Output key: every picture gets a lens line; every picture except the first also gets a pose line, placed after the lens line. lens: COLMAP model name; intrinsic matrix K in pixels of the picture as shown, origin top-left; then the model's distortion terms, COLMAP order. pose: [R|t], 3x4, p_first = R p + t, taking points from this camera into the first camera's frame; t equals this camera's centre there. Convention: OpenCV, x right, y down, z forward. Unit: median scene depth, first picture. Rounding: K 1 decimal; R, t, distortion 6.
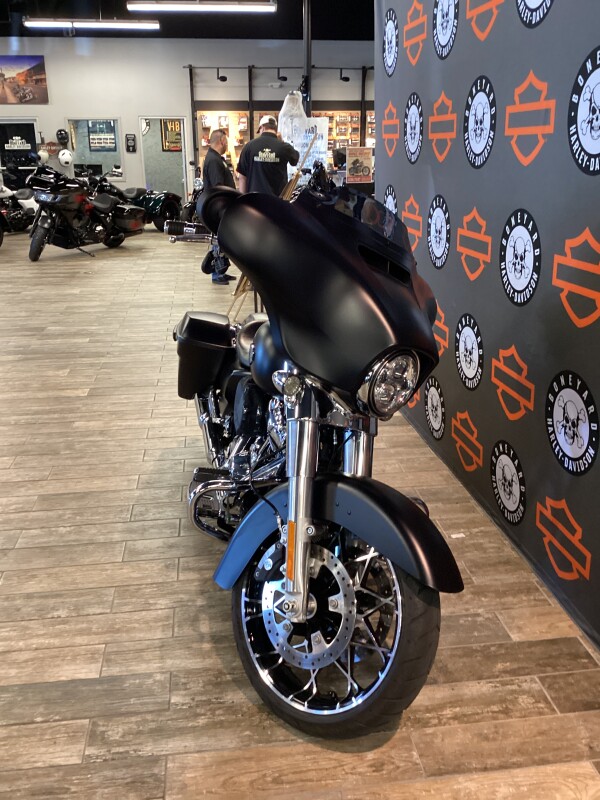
lens RADIAL K [[730.1, 0, 300.0], [0, 730.1, 400.0], [0, 0, 1]] dist [0.080238, -0.150808]
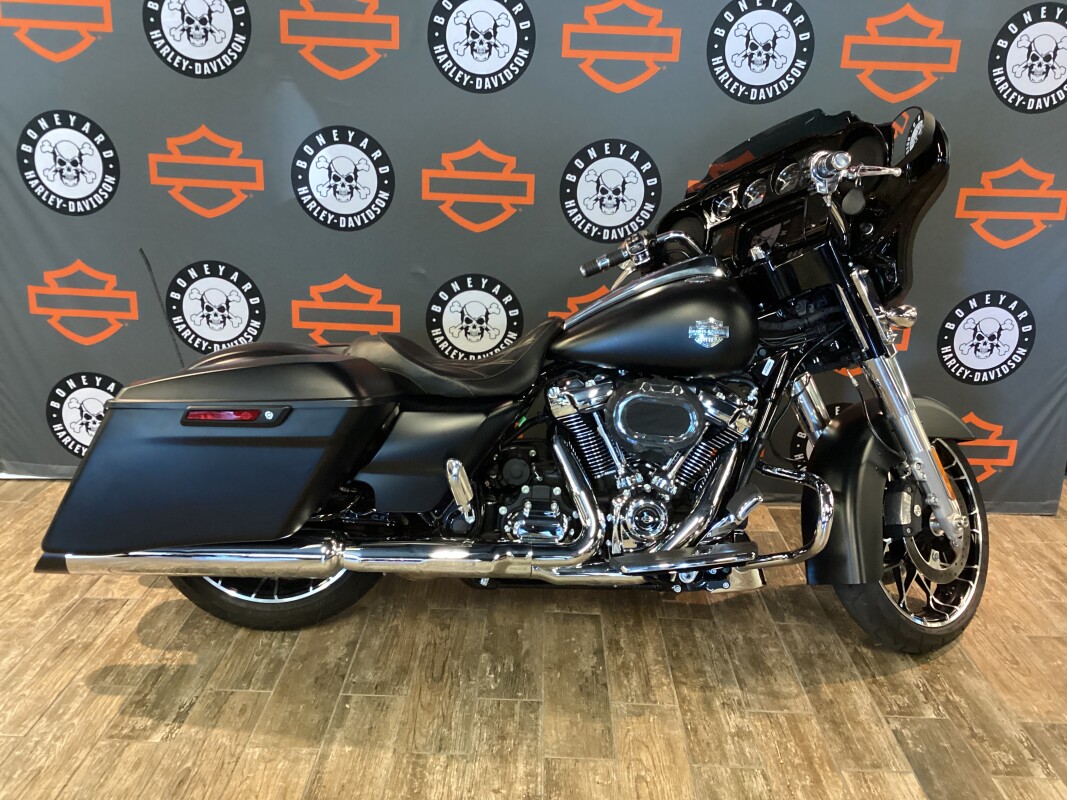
lens RADIAL K [[973.7, 0, 533.5], [0, 973.7, 400.0], [0, 0, 1]] dist [0.080238, -0.150808]
pose [[0.141217, -0.268573, 0.952852, -0.839793], [0.277483, 0.934653, 0.222319, -0.214155], [-0.950295, 0.233005, 0.206513, 0.772683]]
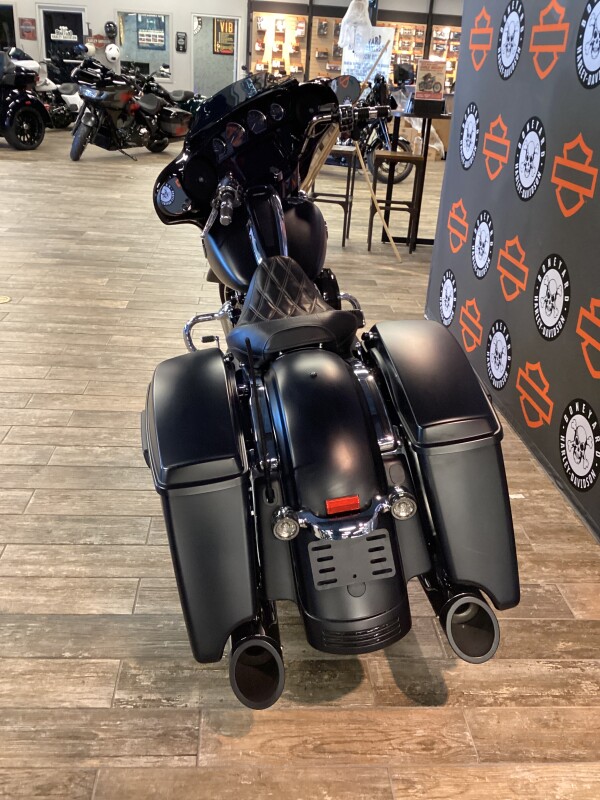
lens RADIAL K [[733.1, 0, 295.2], [0, 733.1, 399.9], [0, 0, 1]] dist [0.095119, -0.200904]
pose [[0.995222, 0.090924, -0.035589, -0.041102], [-0.086946, 0.991106, 0.100743, -0.005343], [0.044432, -0.097168, 0.994276, 0.071959]]
